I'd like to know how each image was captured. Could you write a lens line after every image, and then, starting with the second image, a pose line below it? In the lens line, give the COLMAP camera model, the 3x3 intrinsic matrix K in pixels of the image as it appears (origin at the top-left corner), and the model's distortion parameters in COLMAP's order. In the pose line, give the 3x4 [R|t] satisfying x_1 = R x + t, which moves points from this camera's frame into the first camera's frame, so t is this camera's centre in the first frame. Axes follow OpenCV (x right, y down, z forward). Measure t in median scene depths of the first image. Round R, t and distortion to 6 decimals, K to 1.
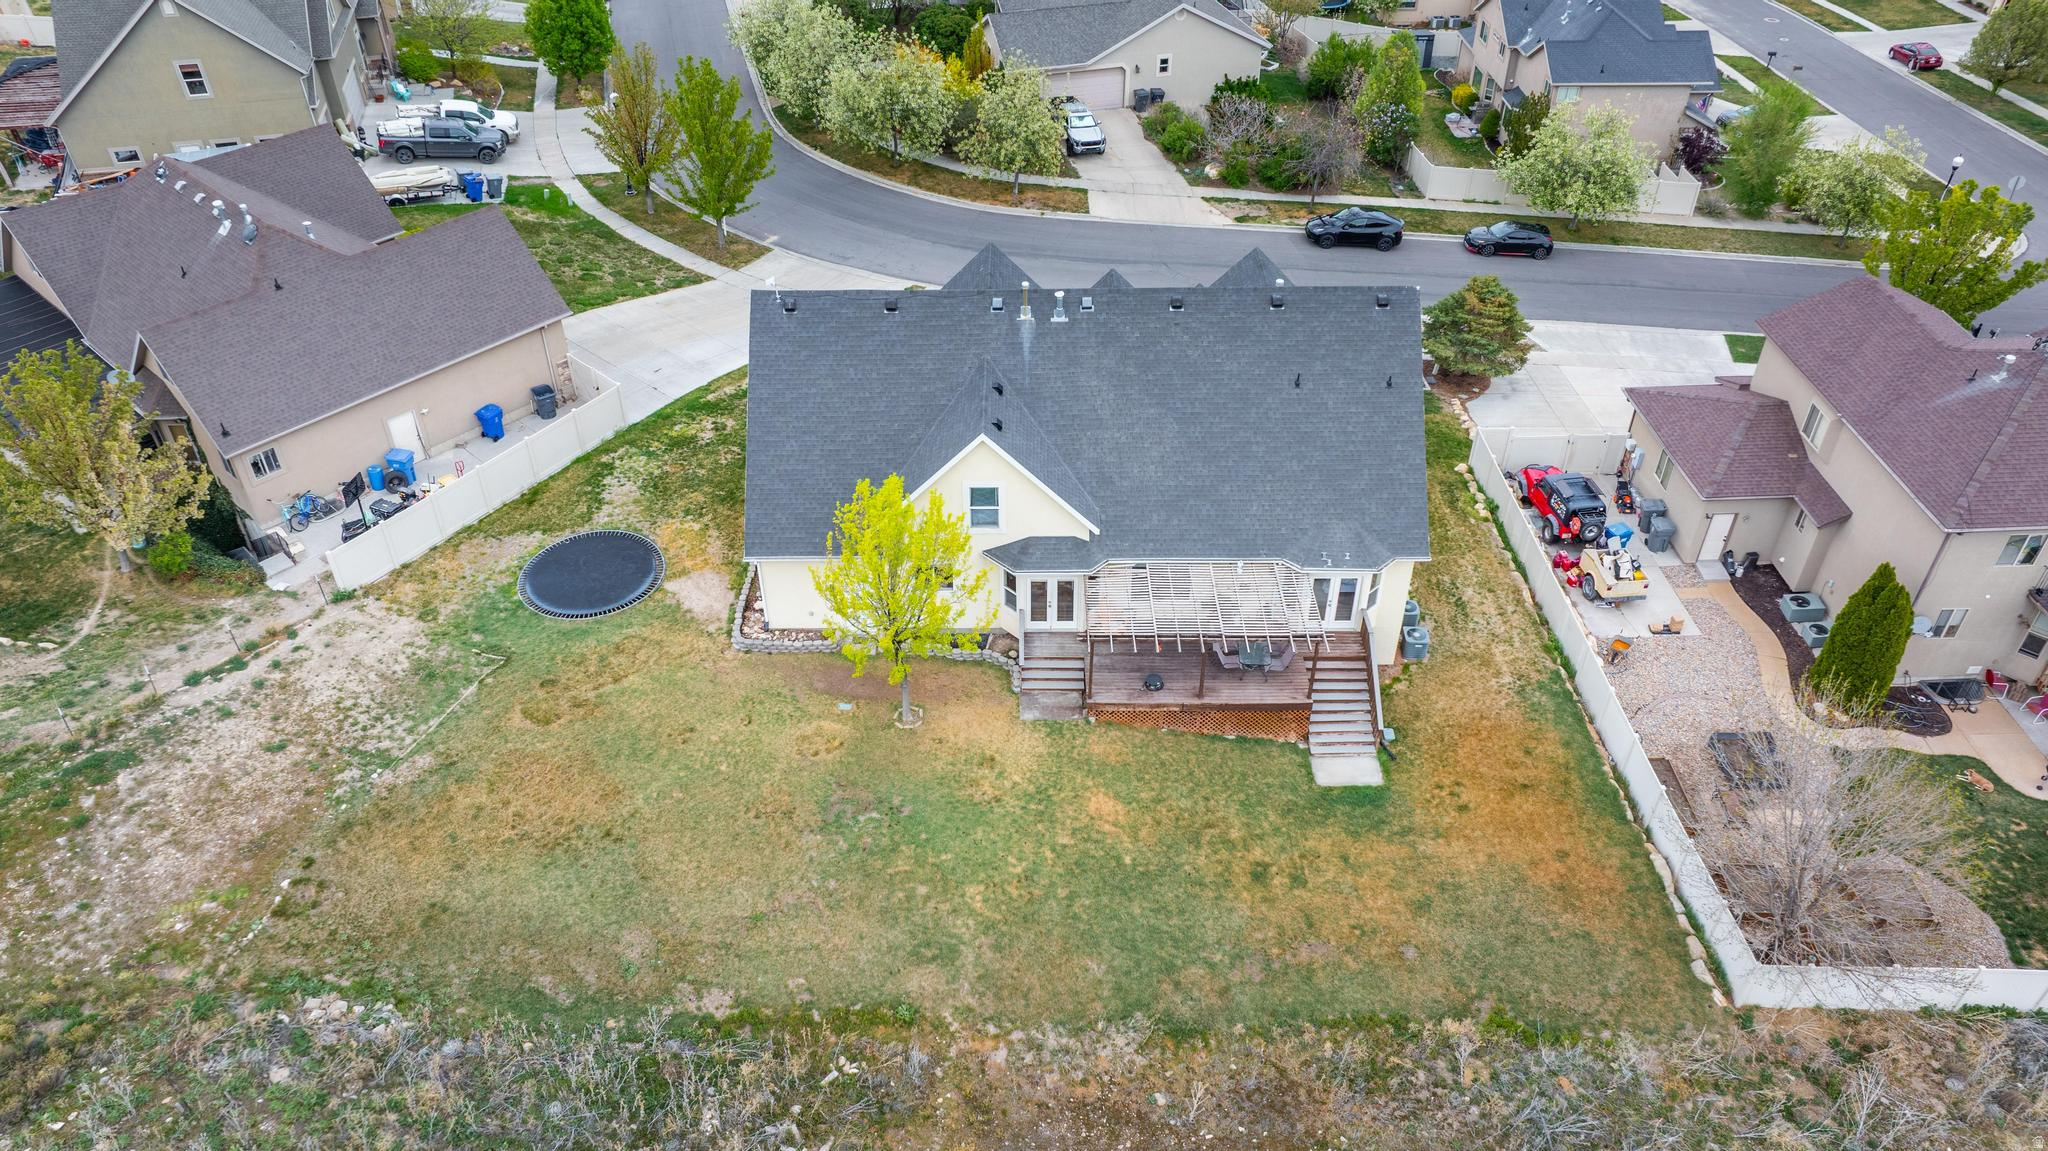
lens RADIAL K [[1489.3, 0, 1020.9], [0, 1489.3, 566.4], [0, 0, 1]] dist [-0.029725, 0.002160]
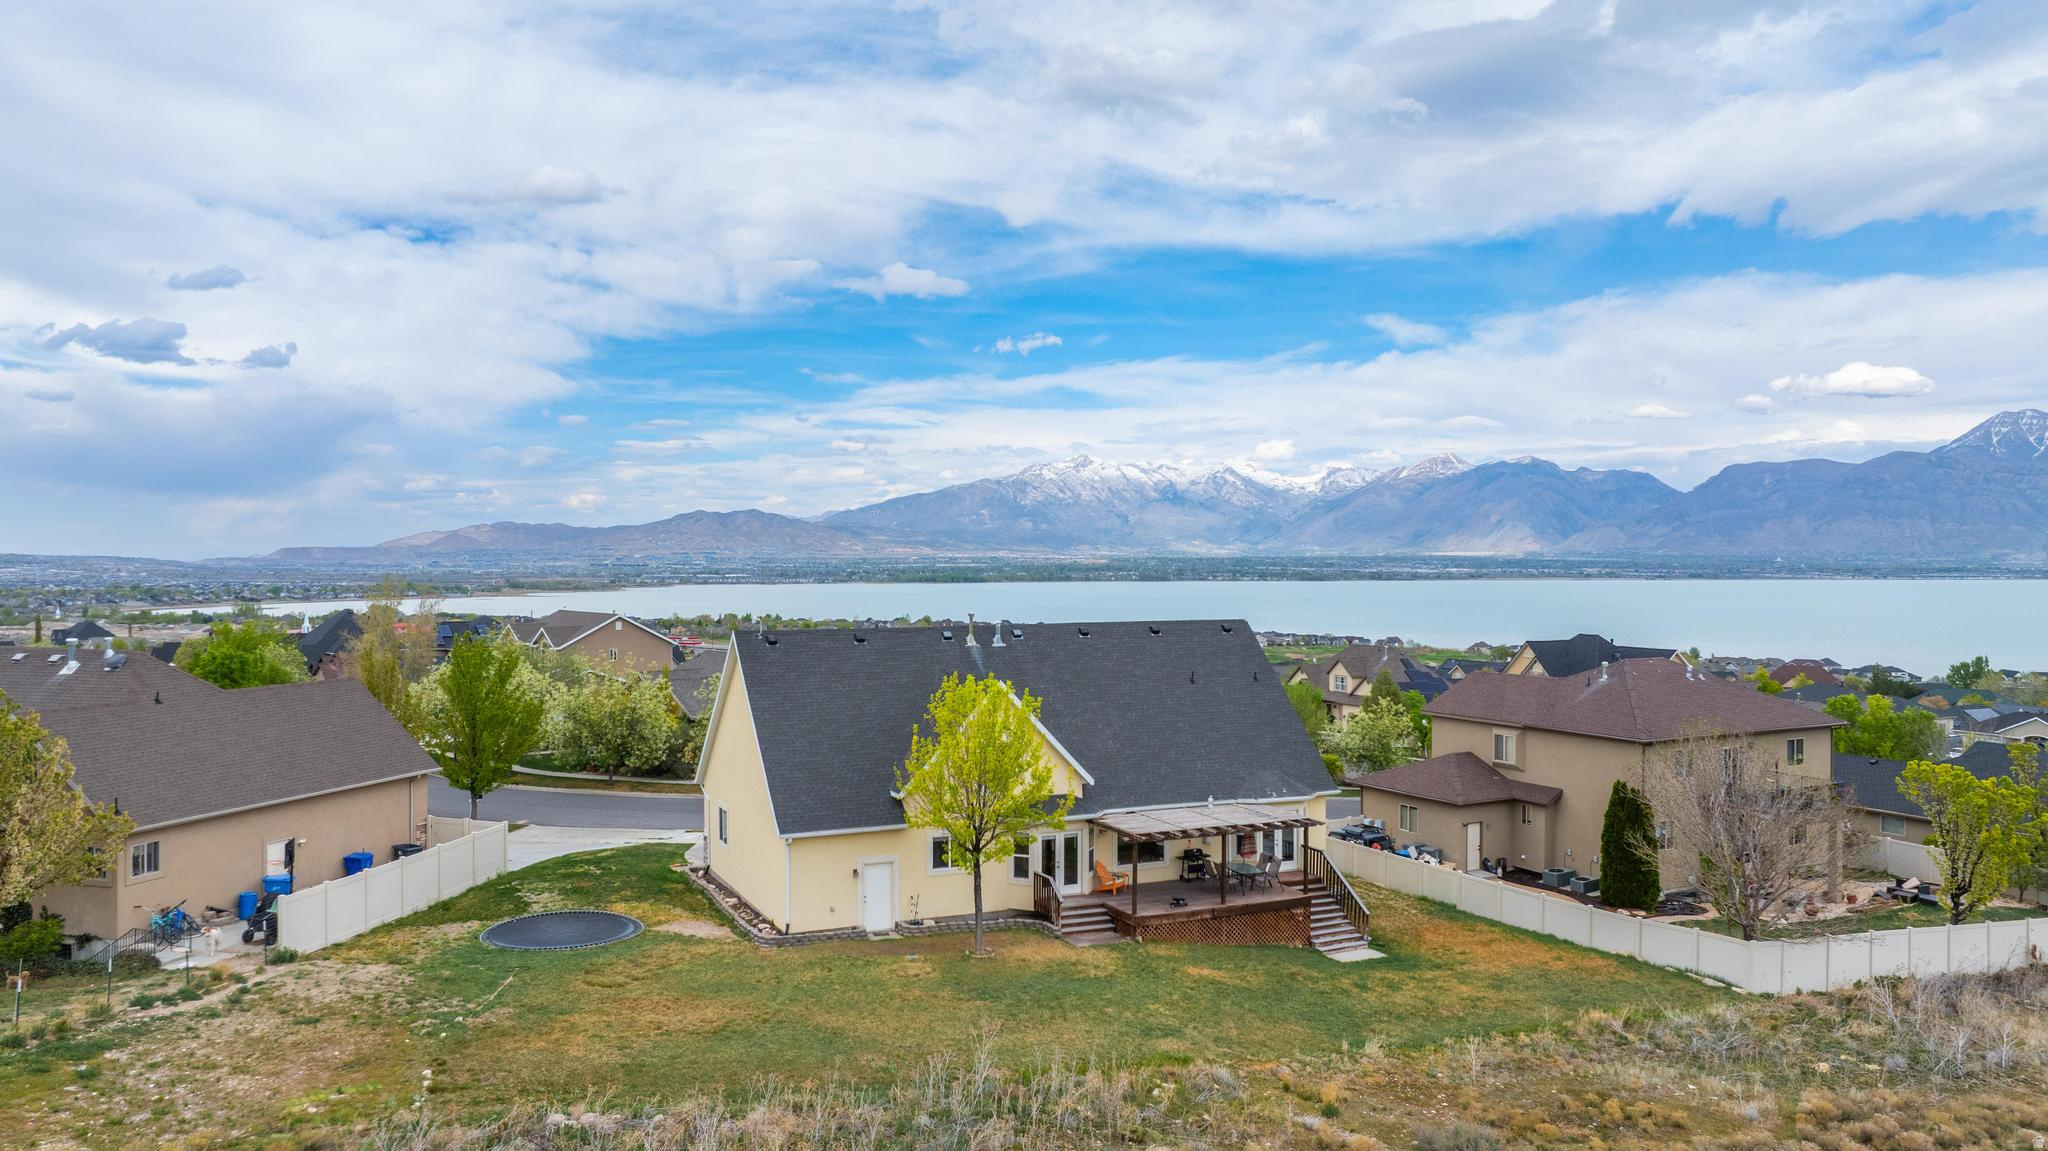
lens RADIAL K [[1489.3, 0, 1020.9], [0, 1489.3, 566.4], [0, 0, 1]] dist [-0.029725, 0.002160]
pose [[0.900455, 0.008931, 0.434857, -0.477907], [0.262277, 0.786418, -0.559248, 0.454187], [-0.346974, 0.617631, 0.705791, 0.131957]]
